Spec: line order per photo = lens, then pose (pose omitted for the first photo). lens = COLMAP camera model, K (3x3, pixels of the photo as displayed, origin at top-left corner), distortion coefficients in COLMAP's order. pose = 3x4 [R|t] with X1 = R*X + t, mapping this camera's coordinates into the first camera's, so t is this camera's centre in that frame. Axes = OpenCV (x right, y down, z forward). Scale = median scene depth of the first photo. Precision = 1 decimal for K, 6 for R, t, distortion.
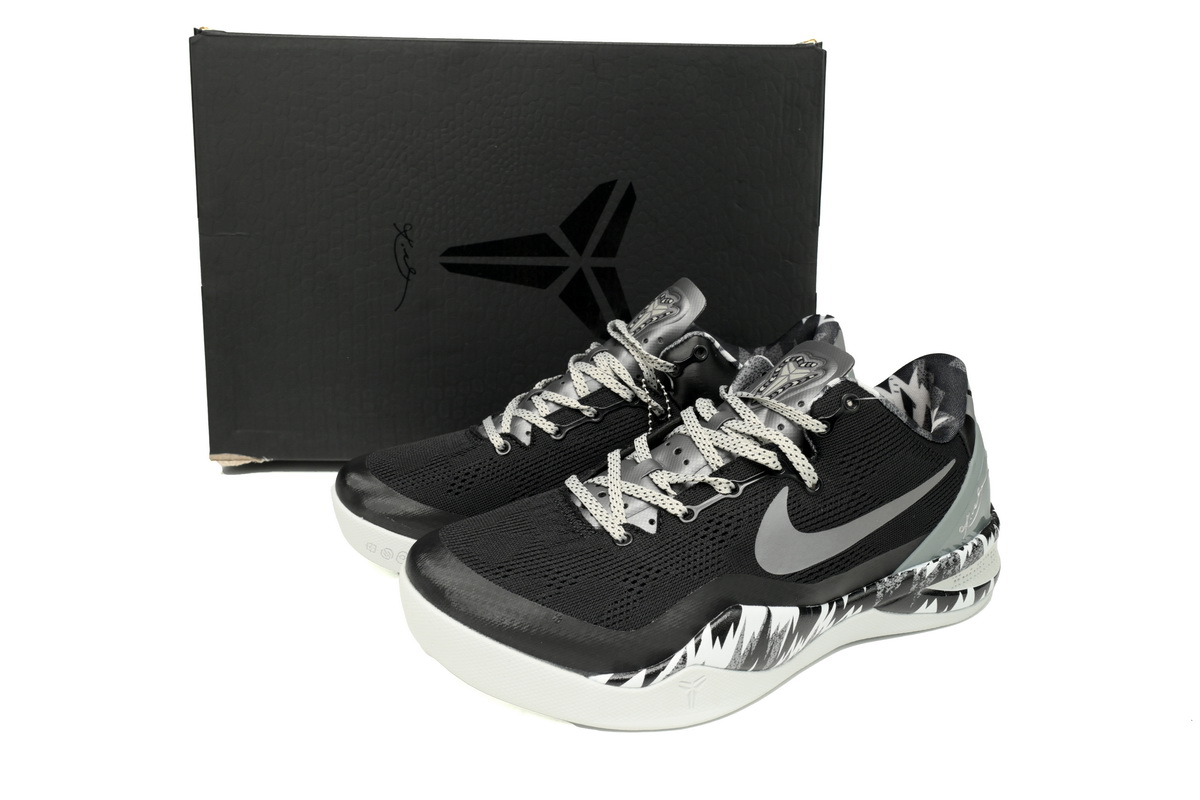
lens RADIAL K [[957.4, 0, 600.0], [0, 957.4, 400.0], [0, 0, 1]] dist [0.003779, -0.001379]
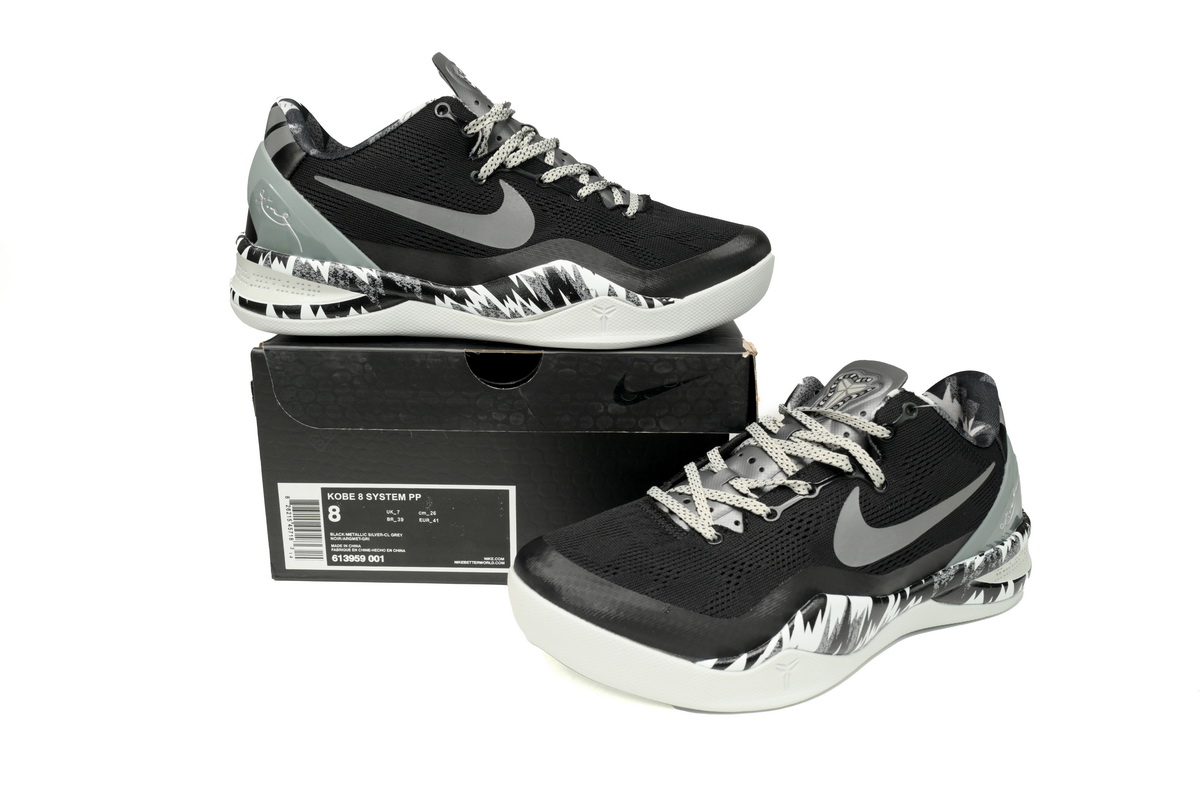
lens RADIAL K [[957.4, 0, 600.0], [0, 957.4, 400.0], [0, 0, 1]] dist [0.003779, -0.001379]
pose [[0.997960, -0.022462, 0.059757, -0.160885], [0.026045, 0.997866, -0.059875, 0.046663], [-0.058284, 0.061309, 0.996416, -0.093164]]
